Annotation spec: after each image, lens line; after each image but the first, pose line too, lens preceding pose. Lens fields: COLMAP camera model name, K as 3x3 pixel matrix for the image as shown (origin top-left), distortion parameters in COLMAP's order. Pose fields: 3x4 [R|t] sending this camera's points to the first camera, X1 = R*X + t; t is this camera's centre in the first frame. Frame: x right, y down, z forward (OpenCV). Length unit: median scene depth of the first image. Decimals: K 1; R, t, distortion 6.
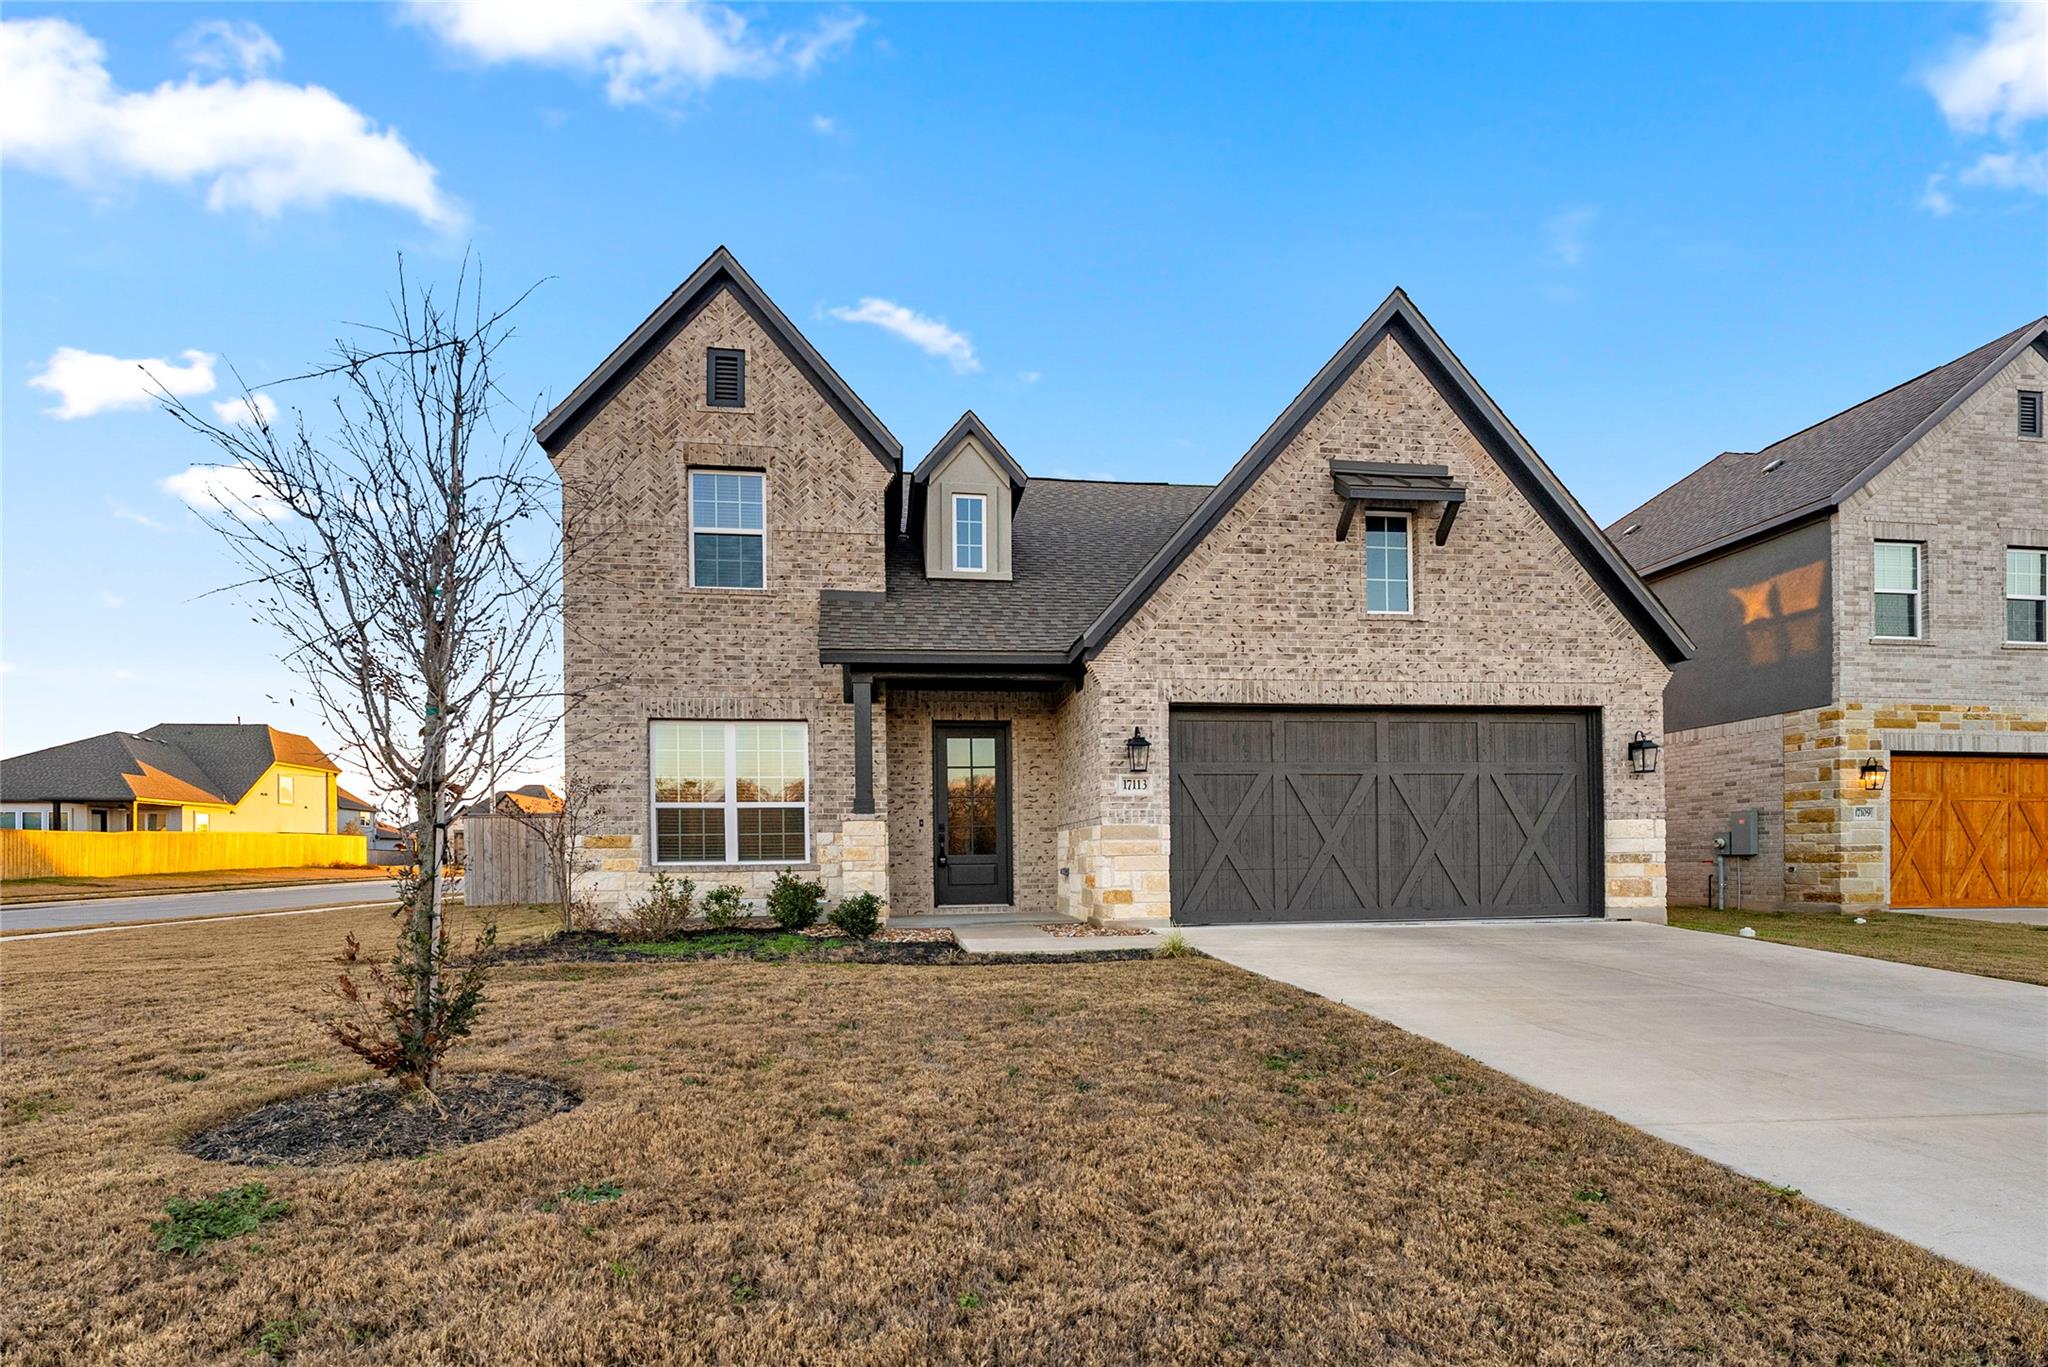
lens RADIAL K [[978.6, 0, 1021.5], [0, 978.6, 848.4], [0, 0, 1]] dist [-0.001156, 0.000015]
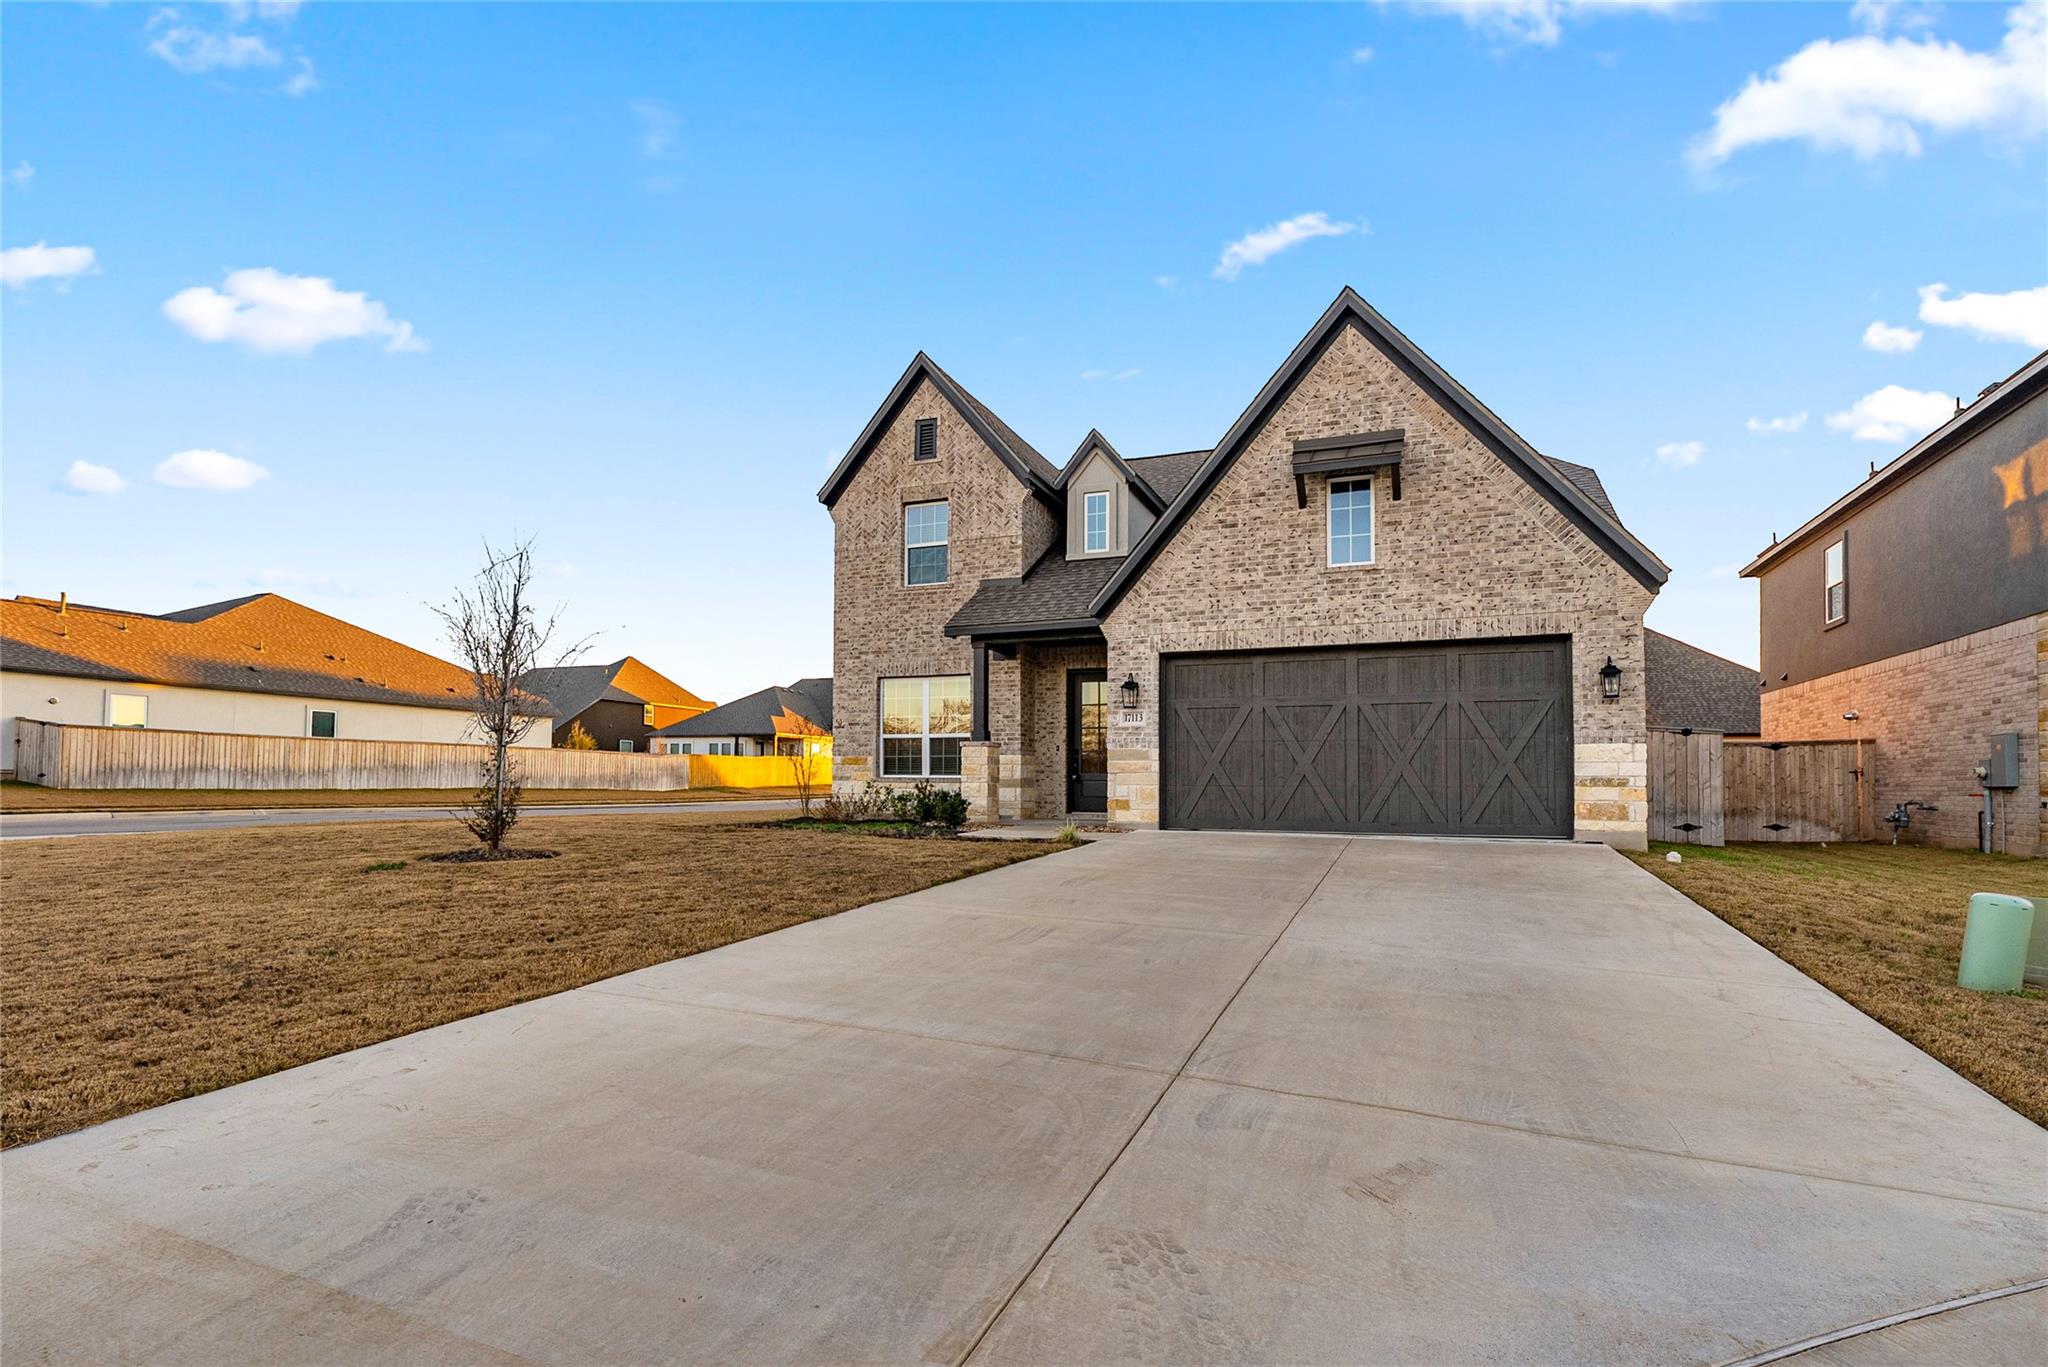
lens RADIAL K [[966.4, 0, 1025.4], [0, 966.4, 755.7], [0, 0, 1]] dist [-0.001954, -0.000598]
pose [[0.863991, 0.003386, -0.503496, 0.610836], [-0.014554, 0.999728, -0.018250, 0.009705], [0.503297, 0.023096, 0.863805, -0.163047]]
